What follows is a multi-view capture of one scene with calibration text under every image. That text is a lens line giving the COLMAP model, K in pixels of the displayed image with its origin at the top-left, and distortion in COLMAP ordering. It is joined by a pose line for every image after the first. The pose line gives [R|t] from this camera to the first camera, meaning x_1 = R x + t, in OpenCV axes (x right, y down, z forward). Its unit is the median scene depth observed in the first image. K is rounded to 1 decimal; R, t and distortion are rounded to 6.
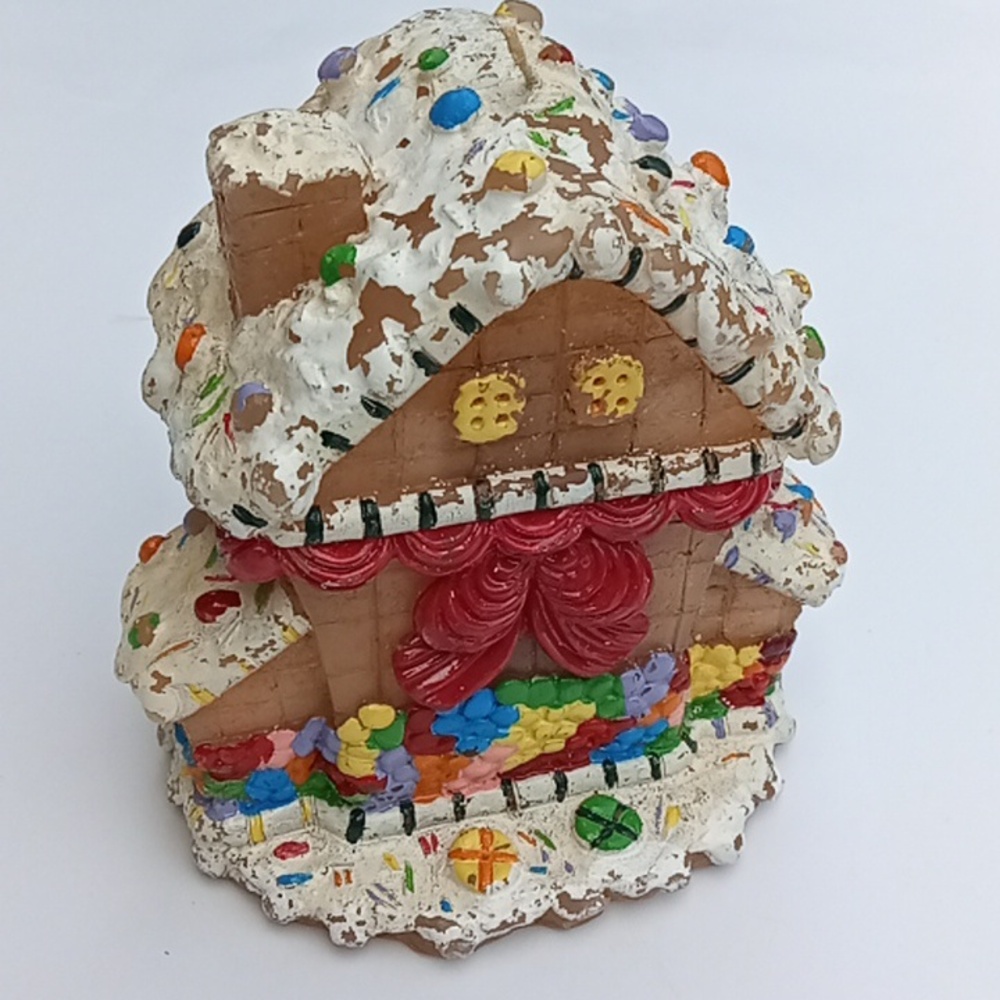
lens RADIAL K [[1576.8, 0, 469.7], [0, 1576.8, 533.6], [0, 0, 1]] dist [0.048754, 0.108347]
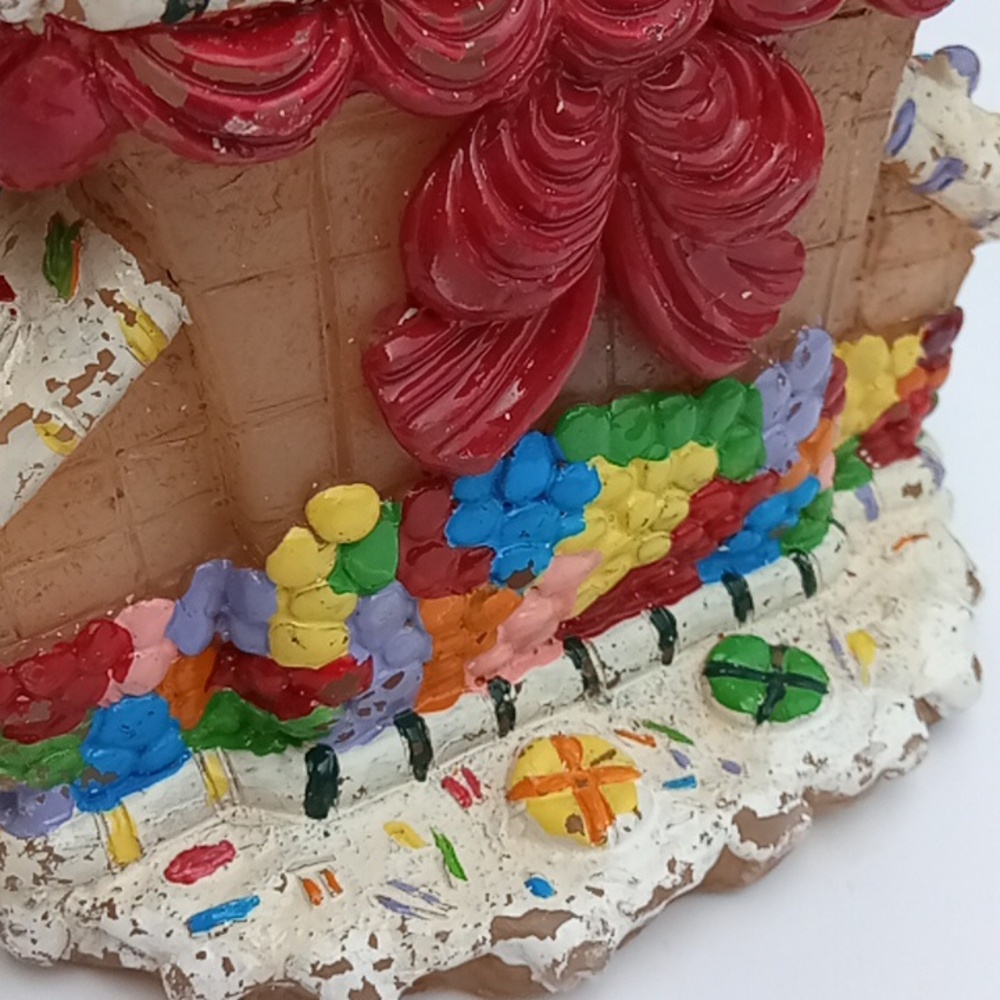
lens RADIAL K [[1576.8, 0, 469.7], [0, 1576.8, 533.6], [0, 0, 1]] dist [0.048754, 0.108347]
pose [[0.955093, -0.194958, 0.223133, -0.123759], [0.215430, 0.973922, -0.071175, 0.155214], [-0.203438, 0.116048, 0.972186, 0.499122]]
